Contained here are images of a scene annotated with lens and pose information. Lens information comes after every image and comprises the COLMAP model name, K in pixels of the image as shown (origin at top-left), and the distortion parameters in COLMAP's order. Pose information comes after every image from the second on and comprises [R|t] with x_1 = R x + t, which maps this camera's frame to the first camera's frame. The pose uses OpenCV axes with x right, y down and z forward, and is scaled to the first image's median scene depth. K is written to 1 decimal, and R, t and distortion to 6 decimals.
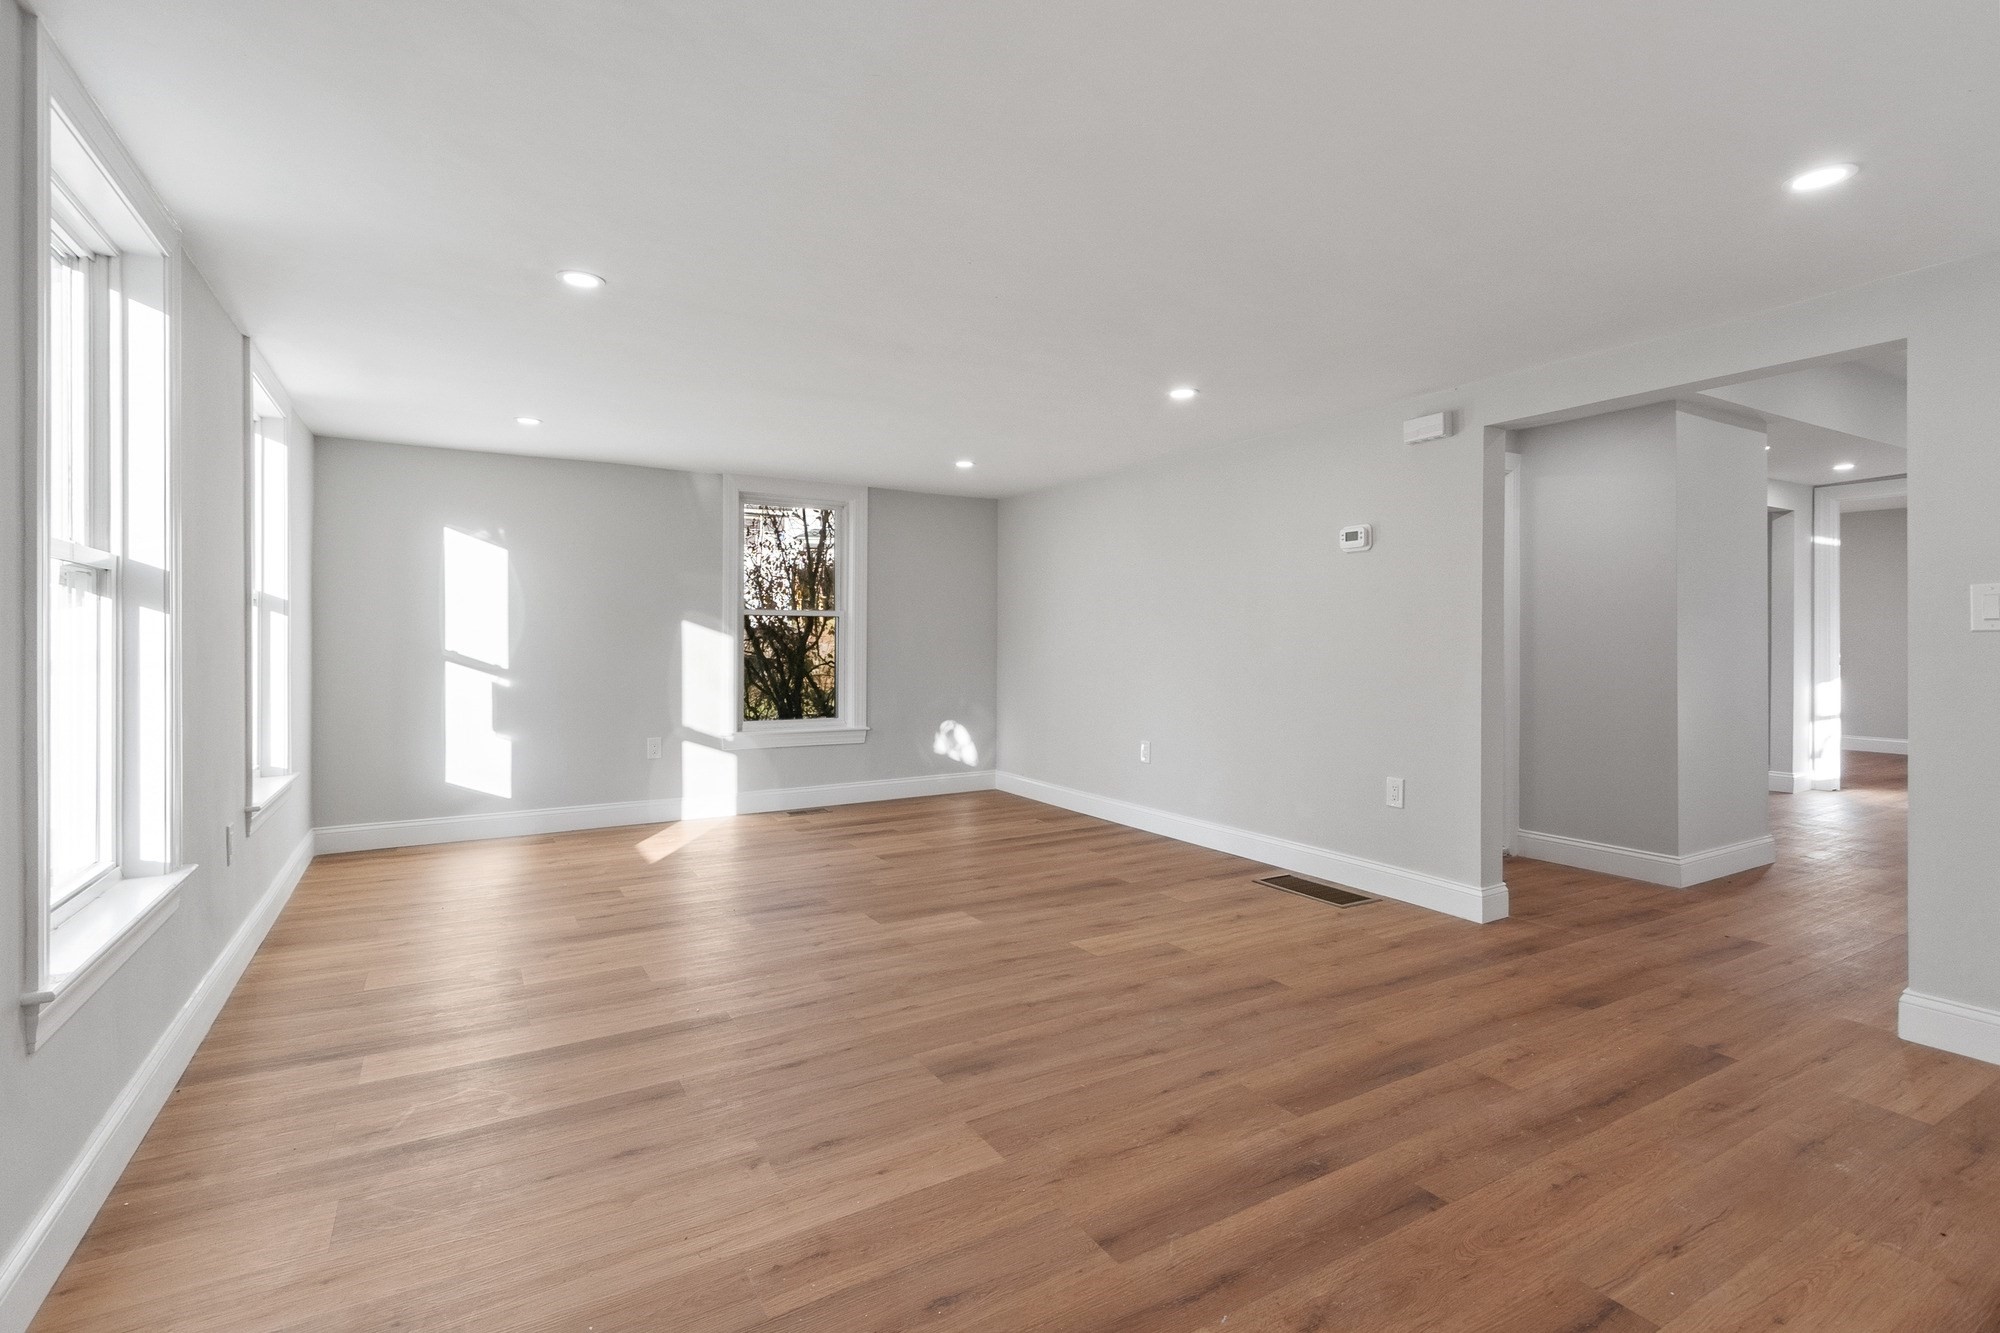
lens RADIAL K [[893.4, 0, 995.3], [0, 893.4, 648.9], [0, 0, 1]] dist [0.000595, 0.000267]
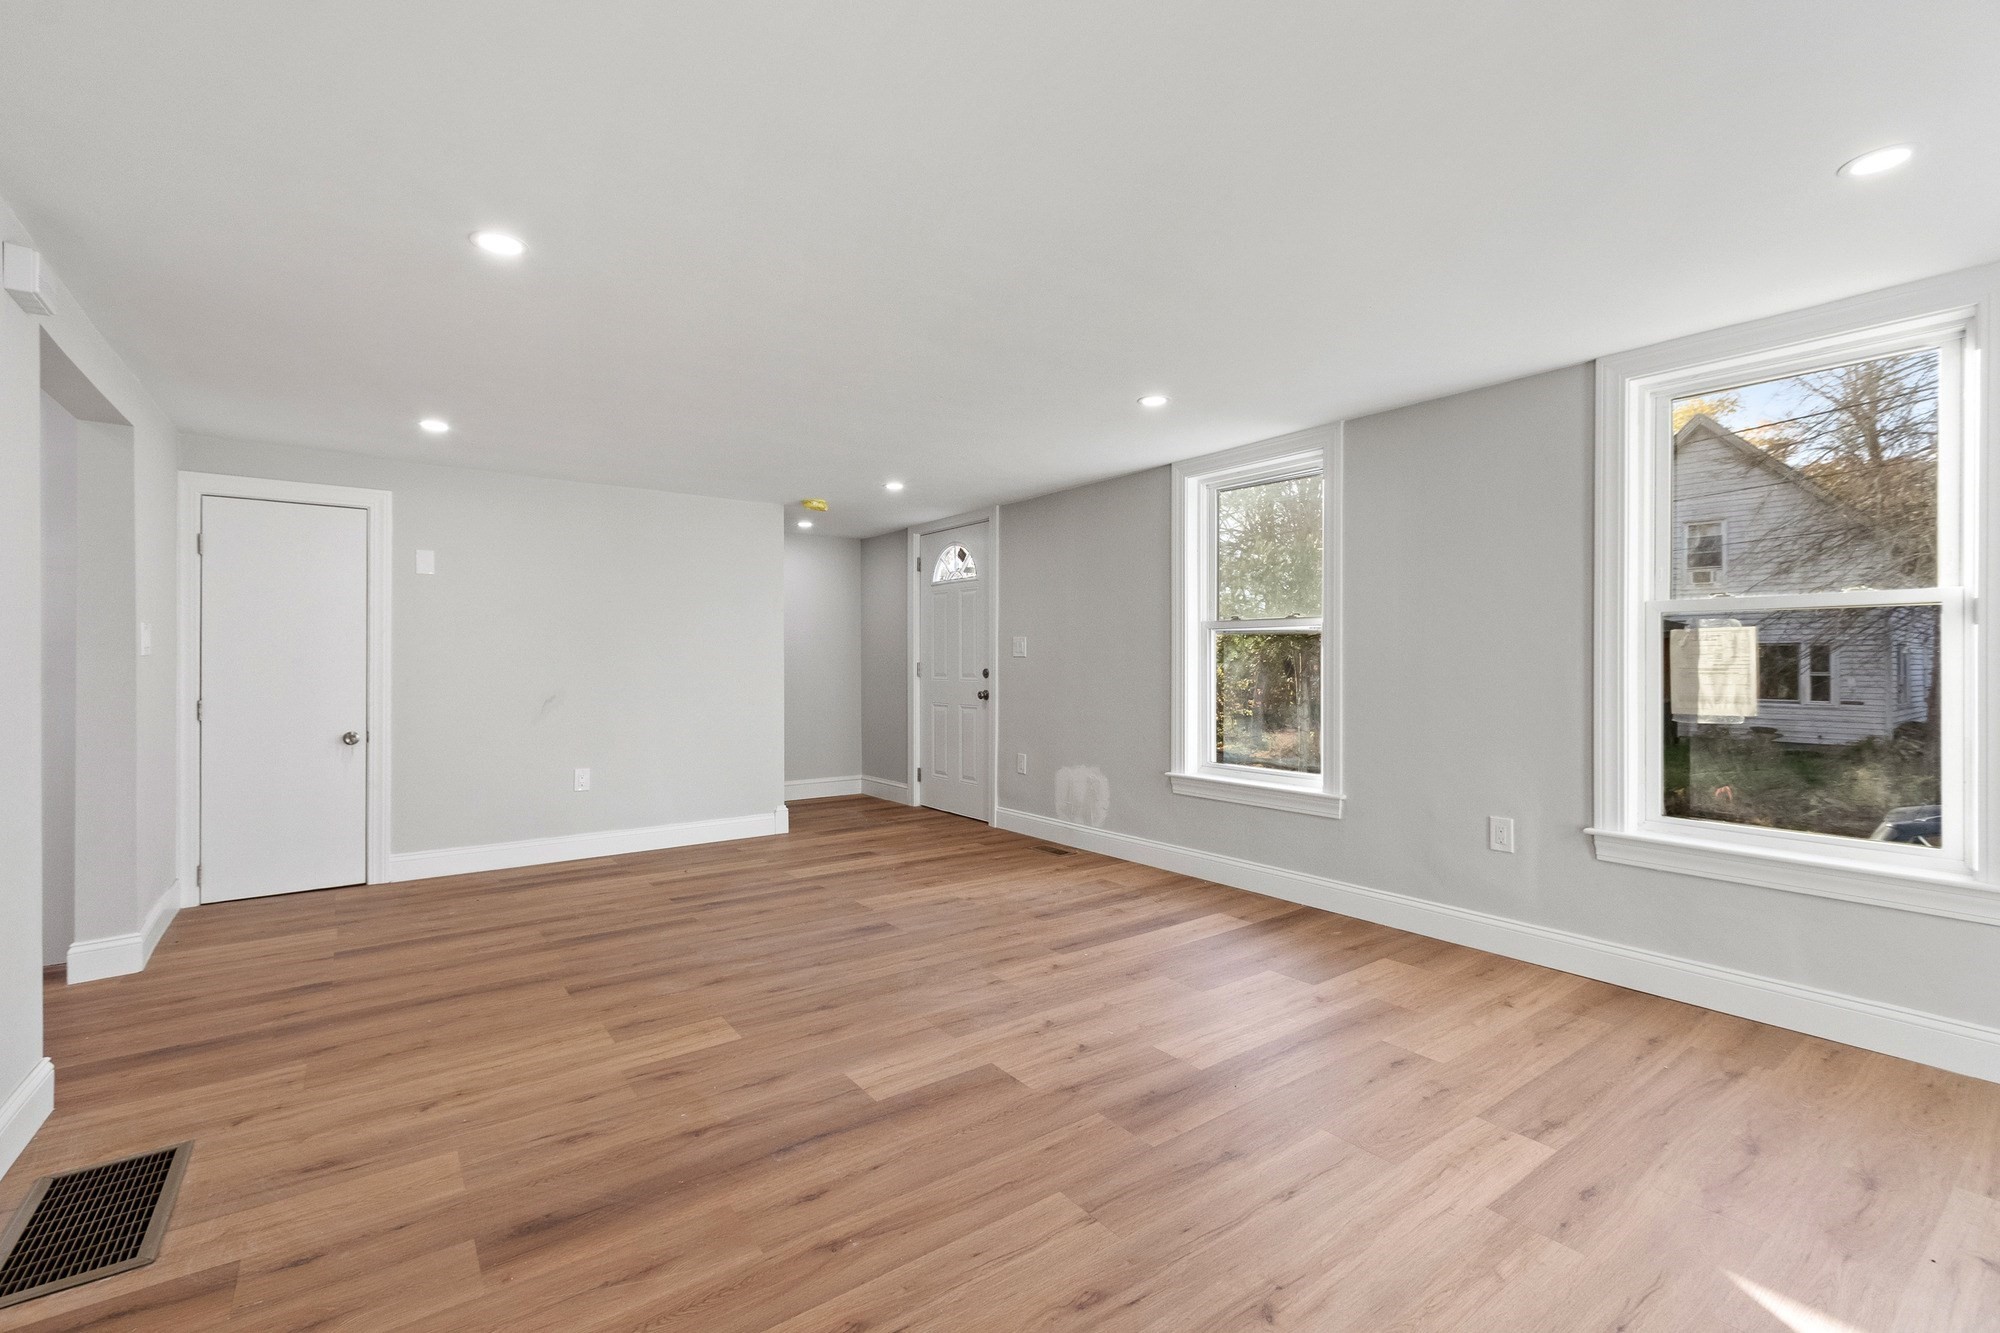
lens RADIAL K [[893.4, 0, 996.9], [0, 893.4, 661.5], [0, 0, 1]] dist [0.000595, 0.000267]
pose [[-0.995072, 0.000504, -0.099150, -0.076987], [-0.000626, 0.999935, 0.011366, -0.023821], [0.099150, 0.011372, -0.995008, 2.102928]]
